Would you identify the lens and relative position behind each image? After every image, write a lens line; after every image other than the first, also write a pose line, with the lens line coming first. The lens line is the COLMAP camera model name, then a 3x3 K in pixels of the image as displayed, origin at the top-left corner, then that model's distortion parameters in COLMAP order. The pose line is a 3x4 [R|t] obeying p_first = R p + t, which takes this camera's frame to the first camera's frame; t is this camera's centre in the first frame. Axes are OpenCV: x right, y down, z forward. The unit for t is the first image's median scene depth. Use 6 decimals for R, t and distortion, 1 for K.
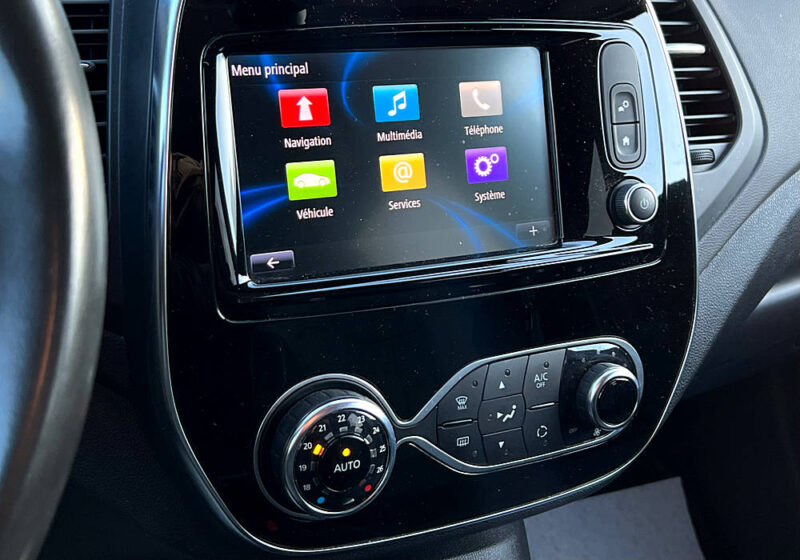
lens RADIAL K [[1103.5, 0, 411.4], [0, 1103.5, 233.8], [0, 0, 1]] dist [0.095654, 0.000000]
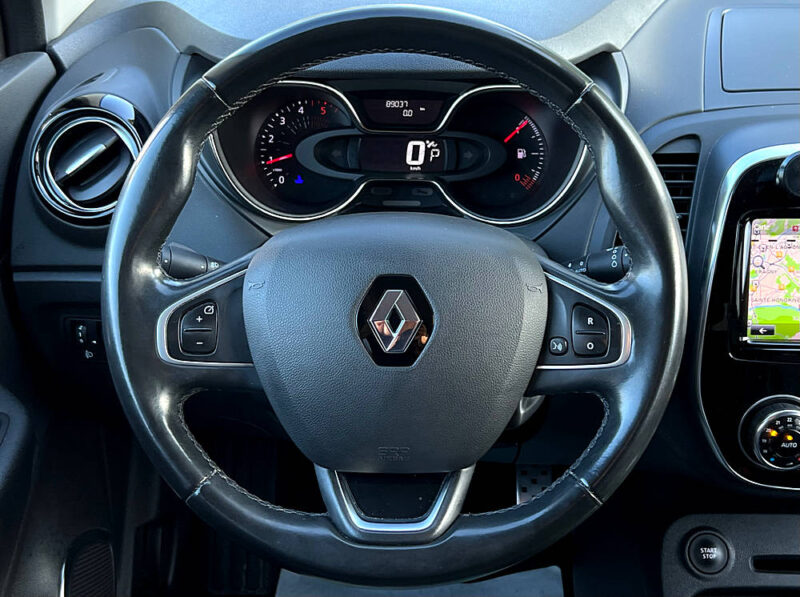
lens RADIAL K [[986.6, 0, 426.6], [0, 986.6, 292.7], [0, 0, 1]] dist [0.036381, 0.000000]
pose [[0.881850, 0.140354, -0.450157, 0.108019], [-0.104681, 0.989123, 0.103328, -0.137661], [0.459764, -0.043997, 0.886951, -0.676646]]
